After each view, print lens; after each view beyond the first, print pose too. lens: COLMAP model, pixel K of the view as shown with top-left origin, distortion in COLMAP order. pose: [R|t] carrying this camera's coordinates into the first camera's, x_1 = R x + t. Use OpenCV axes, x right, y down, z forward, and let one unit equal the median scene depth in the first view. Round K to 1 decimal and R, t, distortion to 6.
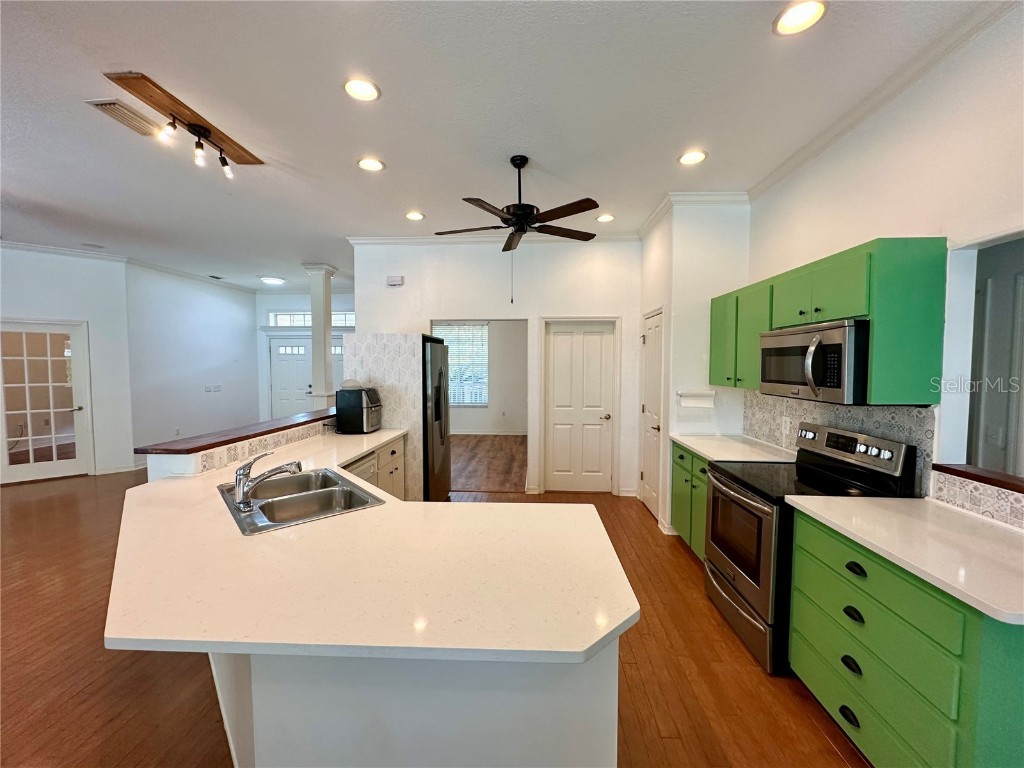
lens RADIAL K [[409.8, 0, 511.0], [0, 409.8, 382.9], [0, 0, 1]] dist [-0.002230, 0.000866]
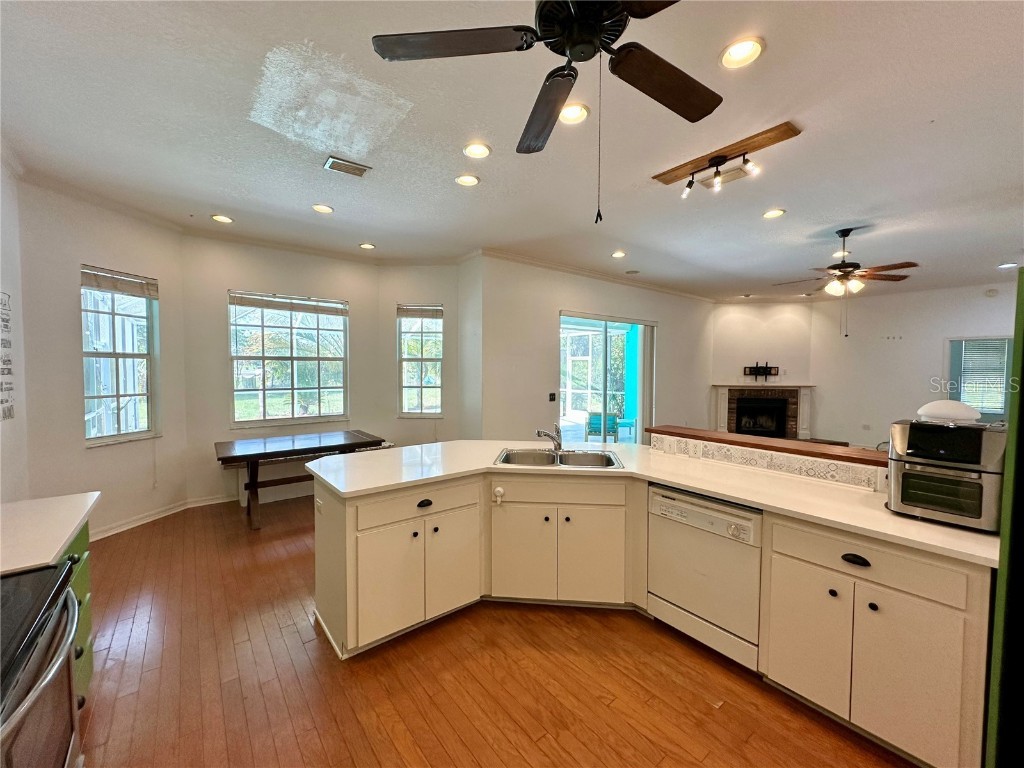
lens RADIAL K [[409.8, 0, 510.6], [0, 409.8, 383.0], [0, 0, 1]] dist [-0.002230, 0.000866]
pose [[-0.746809, 0.017872, -0.664798, 0.280724], [-0.037642, 0.996900, 0.069085, -0.041626], [0.663972, 0.076618, -0.743822, 0.996255]]
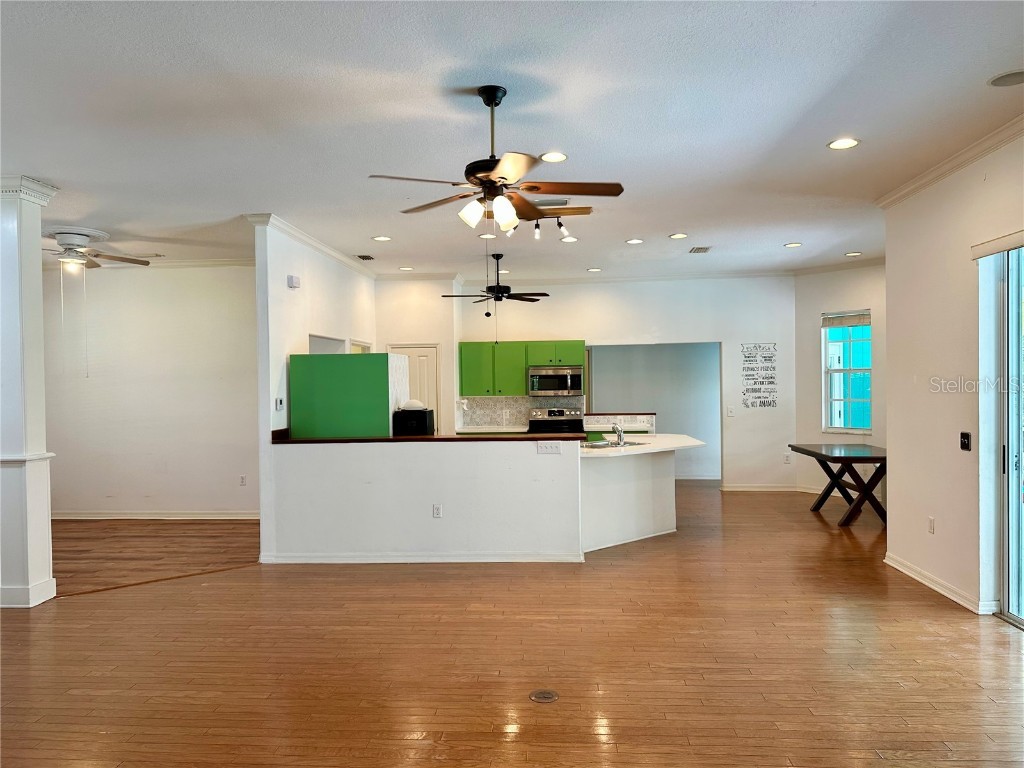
lens RADIAL K [[711.7, 0, 513.3], [0, 711.7, 392.3], [0, 0, 1]] dist [0.074135, -0.092796]
pose [[0.009582, -0.017003, 0.999810, -2.109702], [0.060720, 0.998020, 0.016391, -0.040289], [-0.998109, 0.060552, 0.010596, 0.721023]]
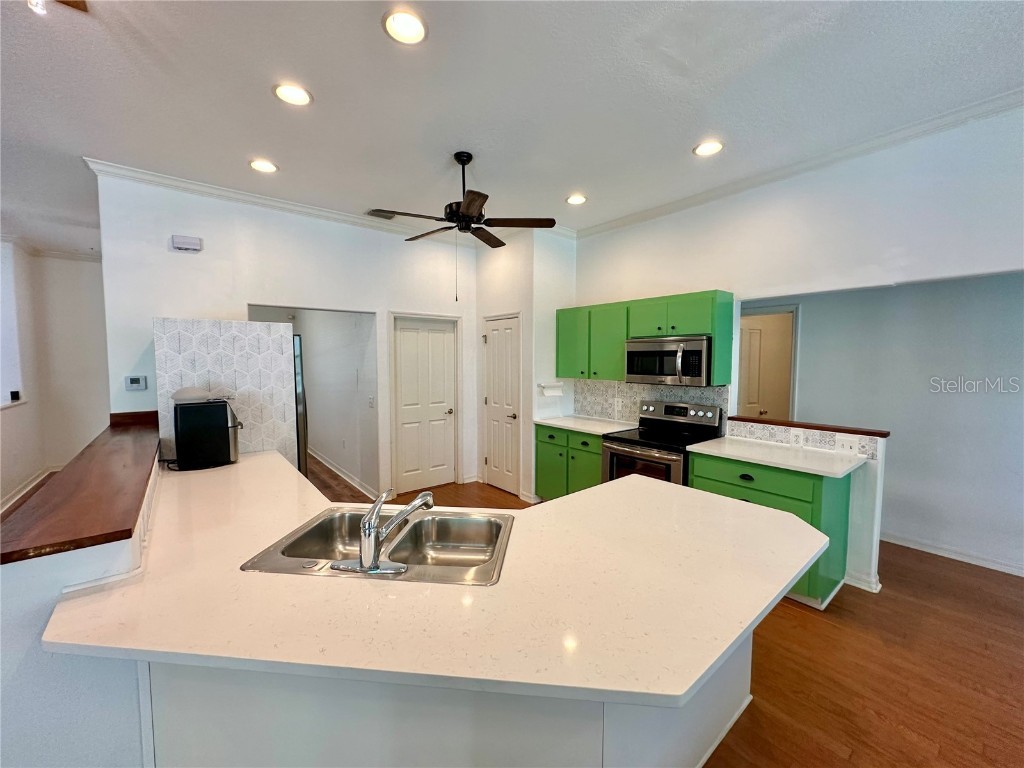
lens RADIAL K [[409.8, 0, 511.0], [0, 409.8, 383.6], [0, 0, 1]] dist [-0.002230, 0.000866]
pose [[0.737697, -0.043891, 0.673704, -0.447181], [0.032737, 0.999036, 0.029239, -0.017388], [-0.674338, 0.000485, 0.738423, 0.148779]]
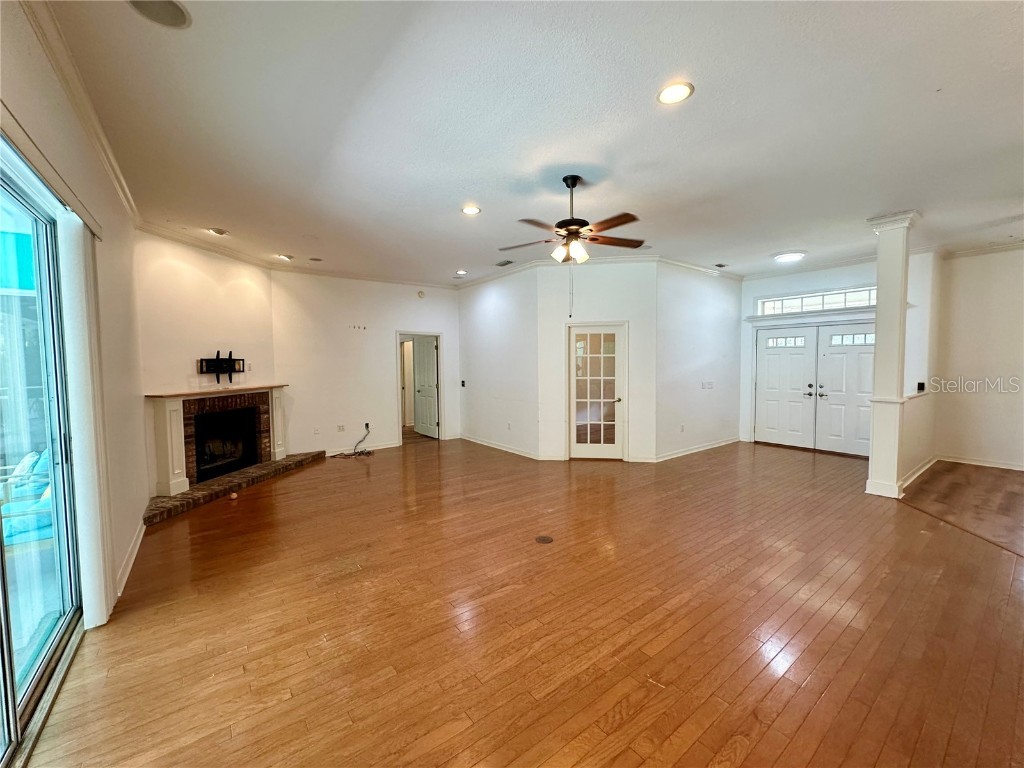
lens RADIAL K [[409.8, 0, 511.3], [0, 409.8, 382.8], [0, 0, 1]] dist [-0.002230, 0.000866]
pose [[0.651813, 0.030600, -0.757762, -0.578030], [-0.025212, 0.999508, 0.018675, 0.003441], [0.757960, 0.006932, 0.652264, 0.071503]]
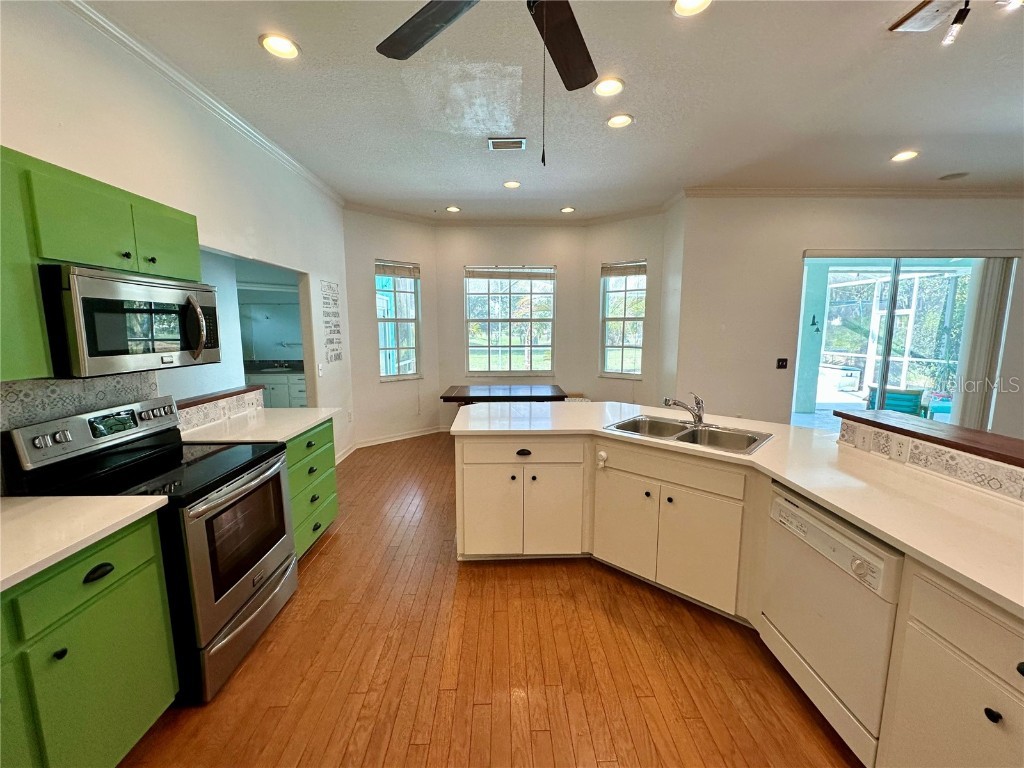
lens RADIAL K [[409.8, 0, 511.7], [0, 409.8, 382.7], [0, 0, 1]] dist [-0.002230, 0.000866]
pose [[-0.996495, 0.010701, -0.082966, 0.052002], [-0.004388, 0.983731, 0.179593, -0.048845], [0.083539, 0.179327, -0.980236, 1.105014]]
